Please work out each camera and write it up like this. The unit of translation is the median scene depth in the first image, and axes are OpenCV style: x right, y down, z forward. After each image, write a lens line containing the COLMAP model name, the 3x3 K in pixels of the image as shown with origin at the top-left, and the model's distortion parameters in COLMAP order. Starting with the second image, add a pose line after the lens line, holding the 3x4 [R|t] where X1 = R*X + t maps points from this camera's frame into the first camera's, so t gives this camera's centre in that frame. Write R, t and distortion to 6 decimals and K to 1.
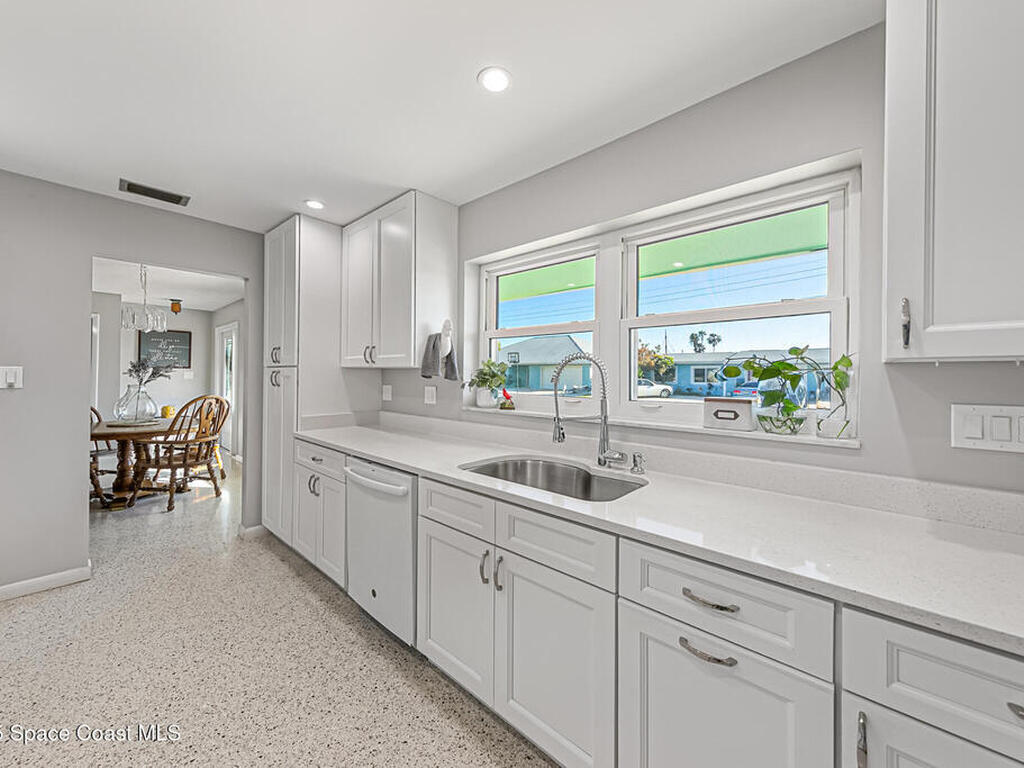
lens RADIAL K [[397.8, 0, 512.5], [0, 397.8, 377.5], [0, 0, 1]] dist [0.000067, -0.000005]
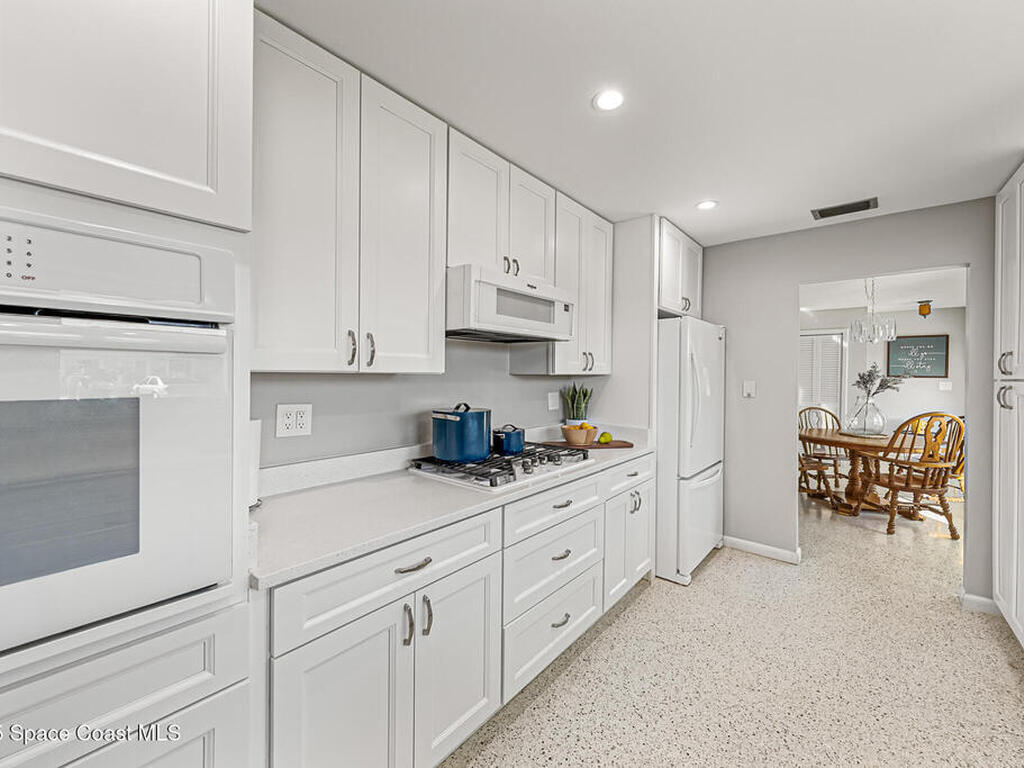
lens RADIAL K [[415.5, 0, 514.5], [0, 415.5, 377.3], [0, 0, 1]] dist [0.002025, 0.000115]
pose [[0.031050, -0.006101, -0.999499, 0.077754], [-0.011646, 0.999911, -0.006465, -0.012676], [0.999450, 0.011841, 0.030977, 0.086982]]
